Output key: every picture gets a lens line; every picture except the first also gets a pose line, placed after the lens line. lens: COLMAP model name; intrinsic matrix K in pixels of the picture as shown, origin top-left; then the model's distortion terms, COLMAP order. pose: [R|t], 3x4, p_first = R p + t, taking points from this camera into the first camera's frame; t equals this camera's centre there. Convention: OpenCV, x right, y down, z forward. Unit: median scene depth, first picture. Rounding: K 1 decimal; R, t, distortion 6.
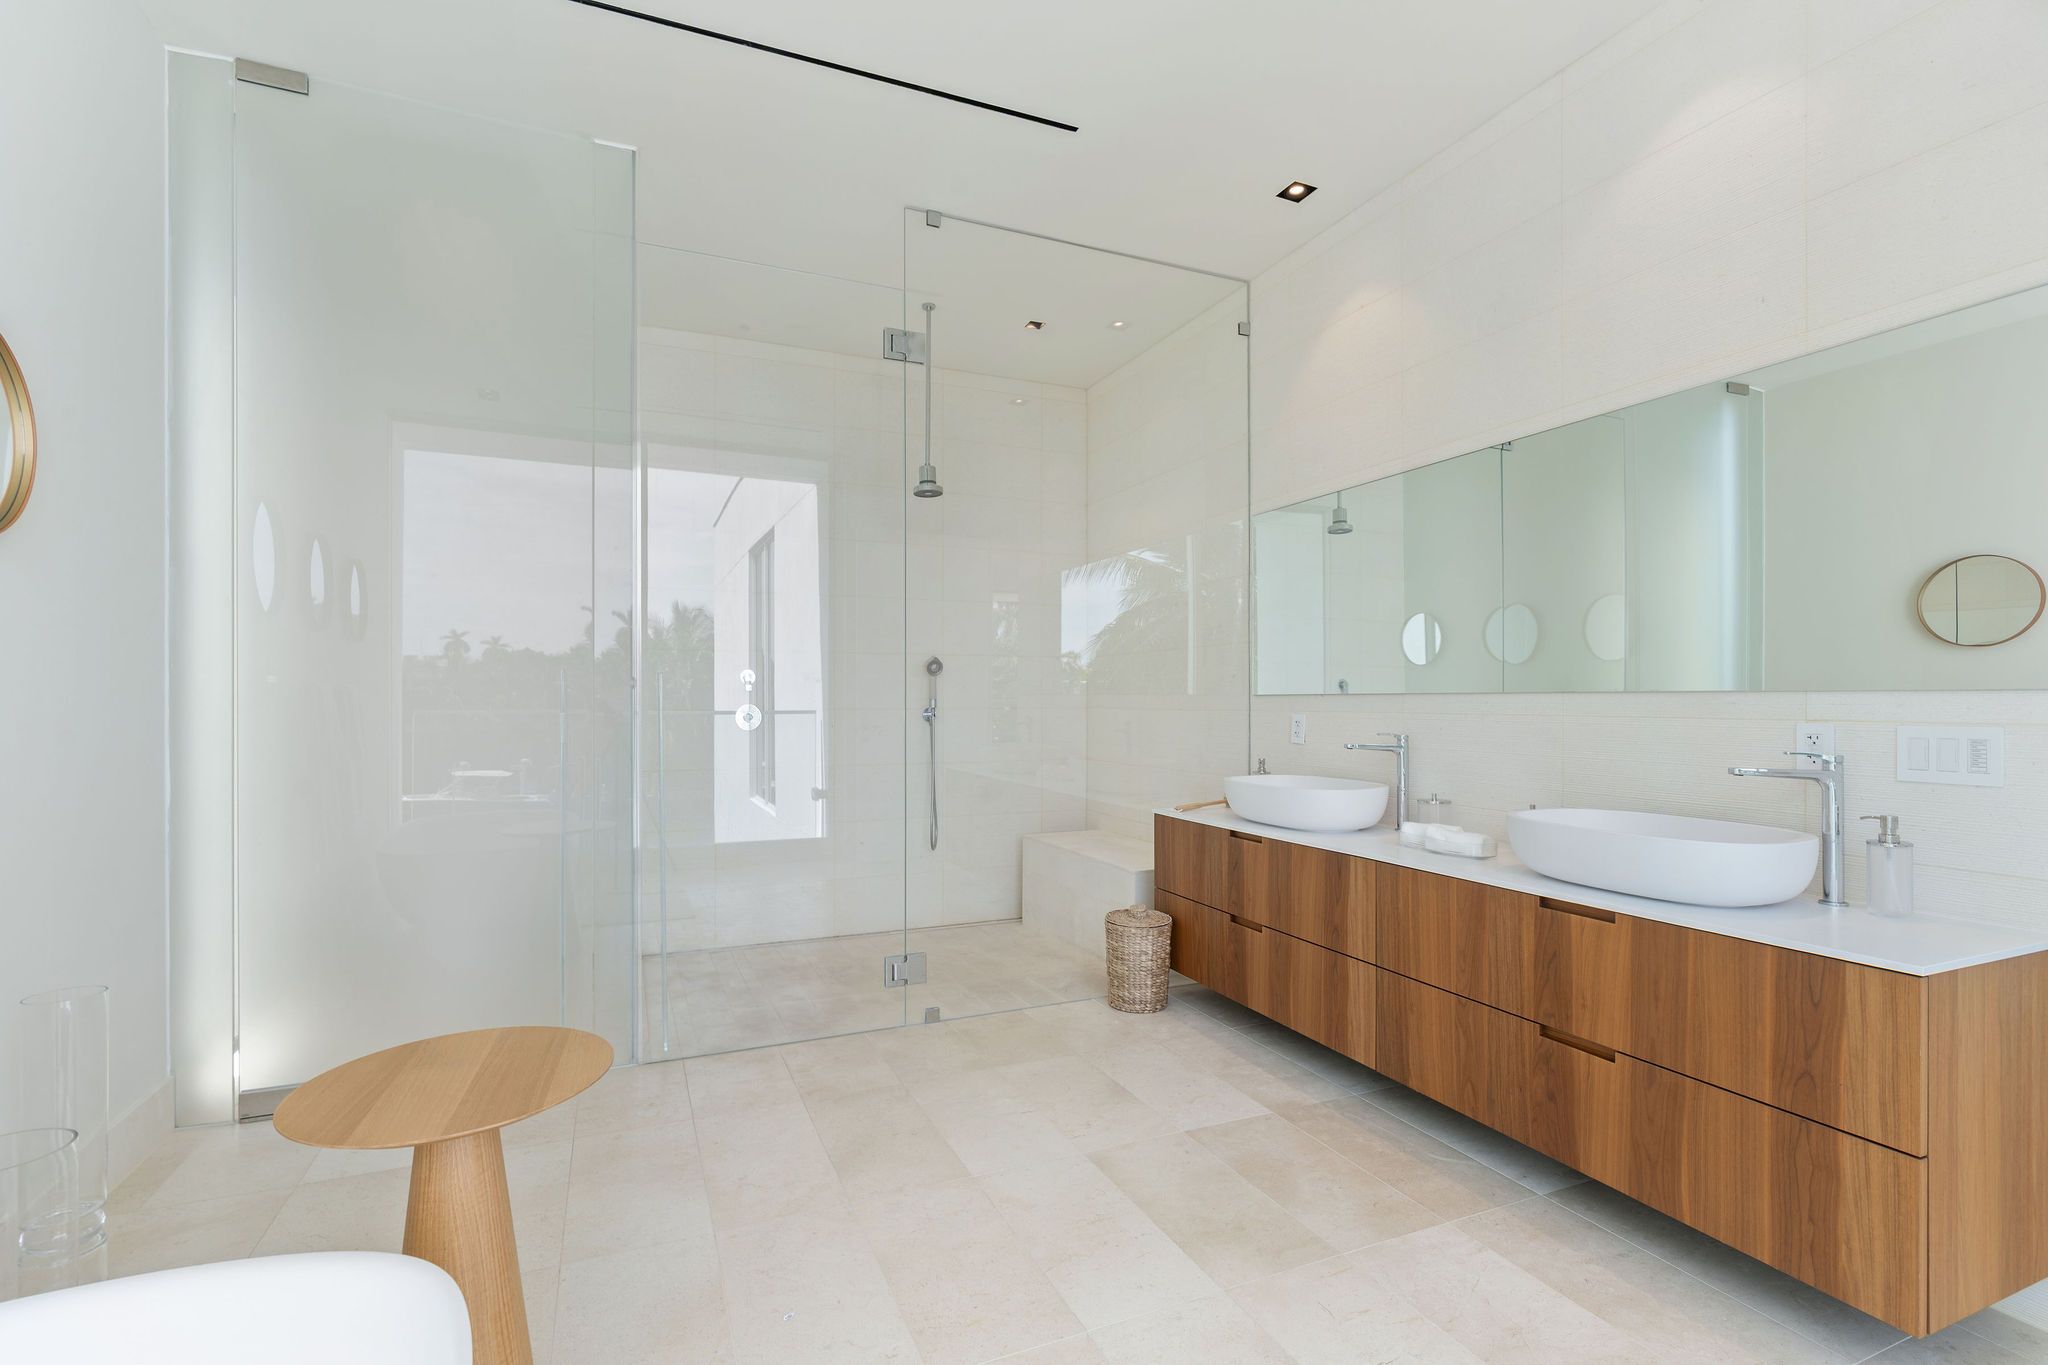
lens RADIAL K [[924.8, 0, 1013.1], [0, 924.8, 694.7], [0, 0, 1]] dist [-0.002515, 0.001204]
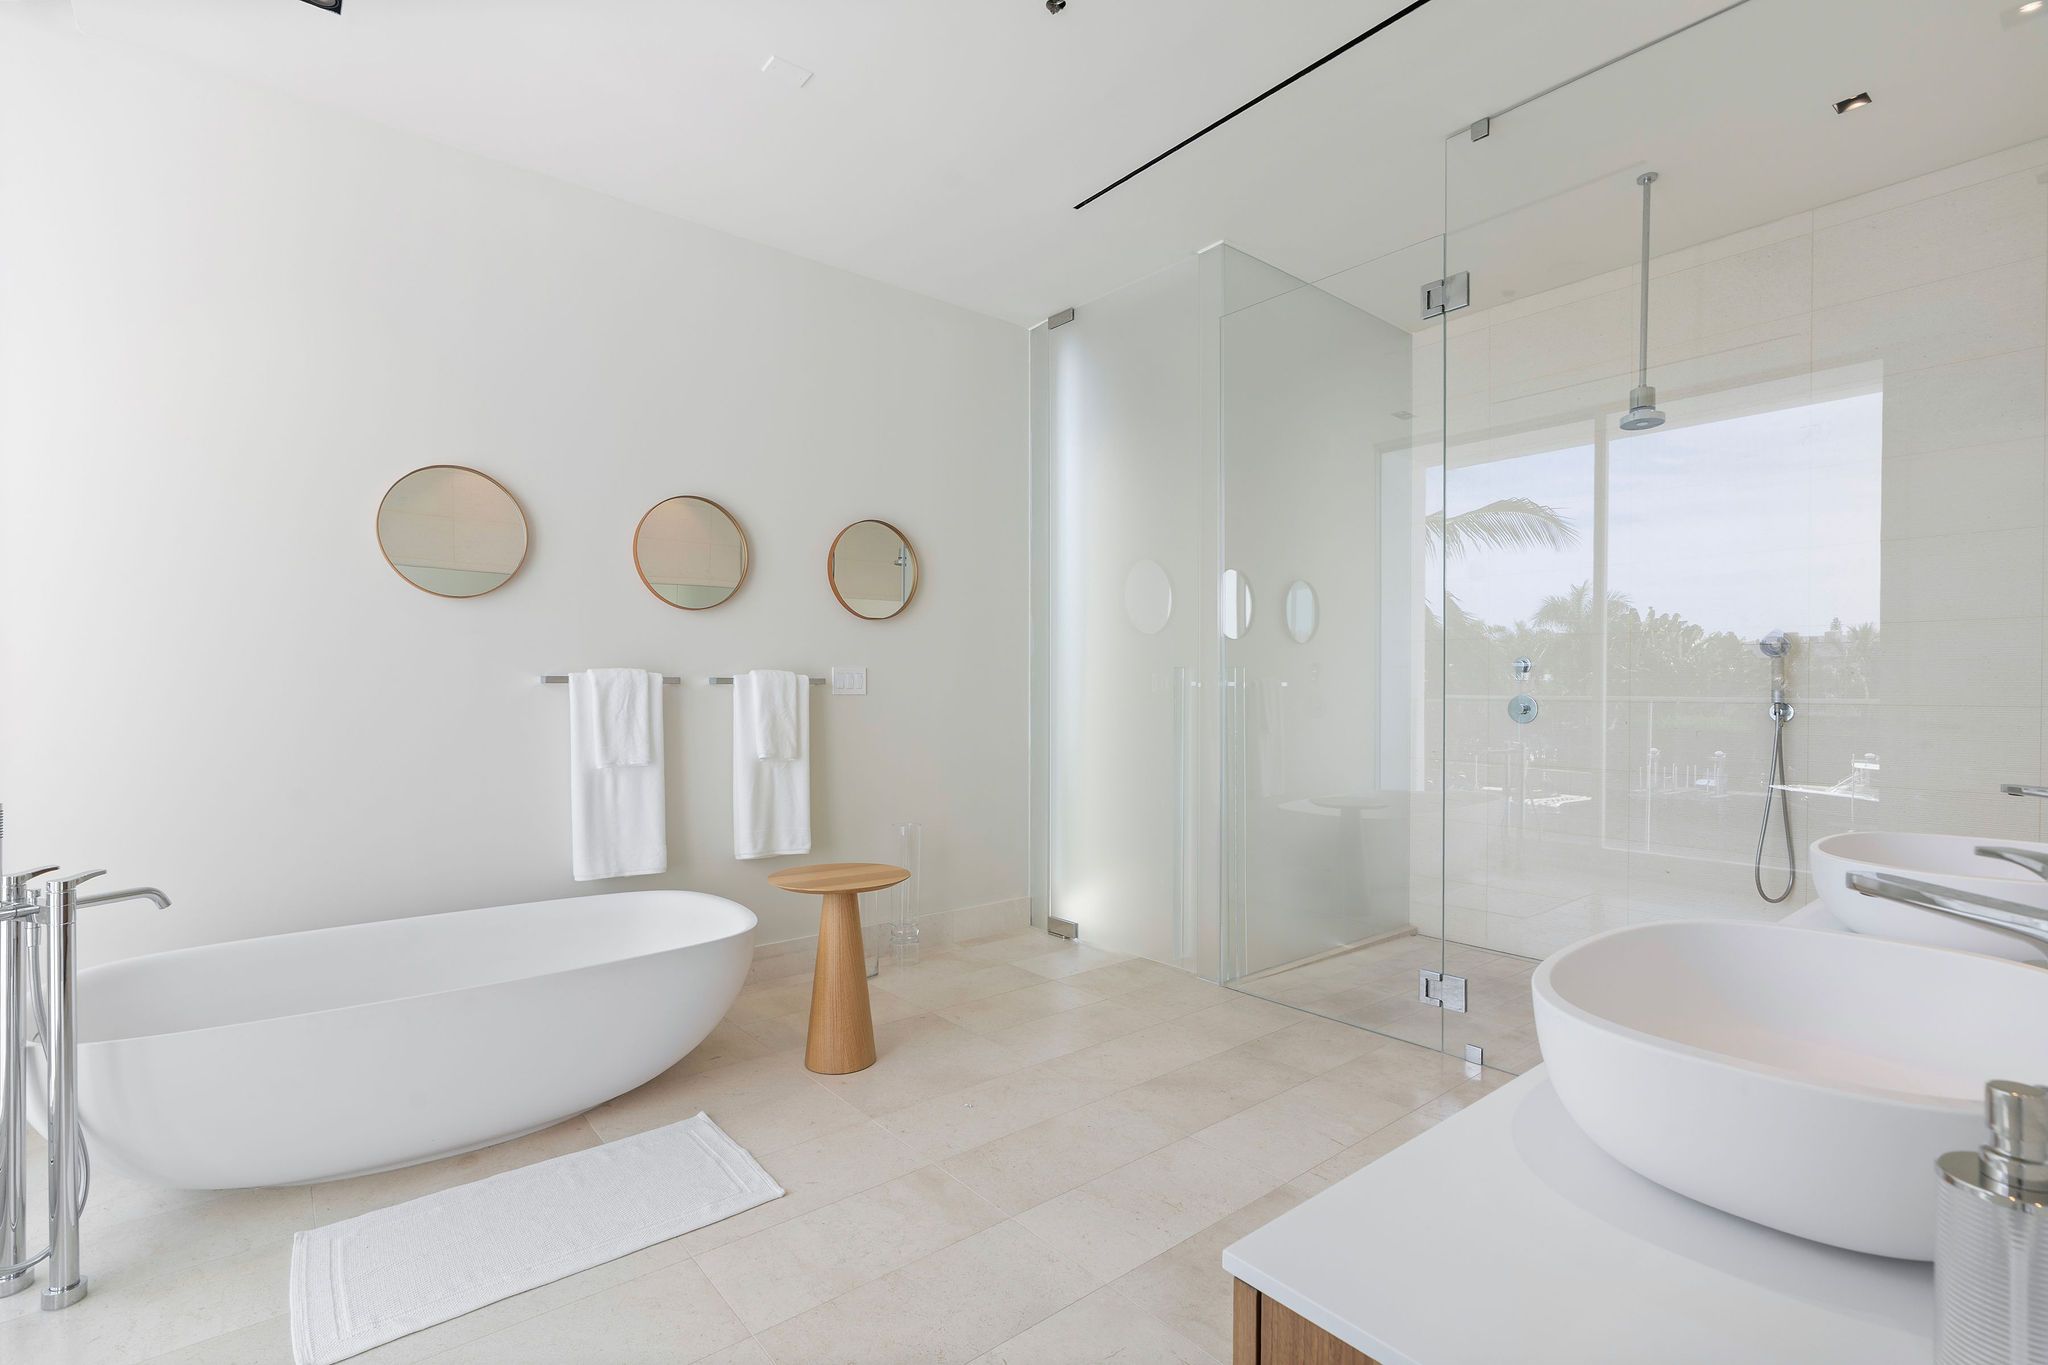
lens RADIAL K [[924.8, 0, 1013.1], [0, 924.8, 694.7], [0, 0, 1]] dist [-0.002515, 0.001204]
pose [[0.286534, 0.008582, -0.958032, 0.680910], [-0.000964, 0.999962, 0.008669, 0.002613], [0.958070, -0.001560, 0.286531, 0.371232]]
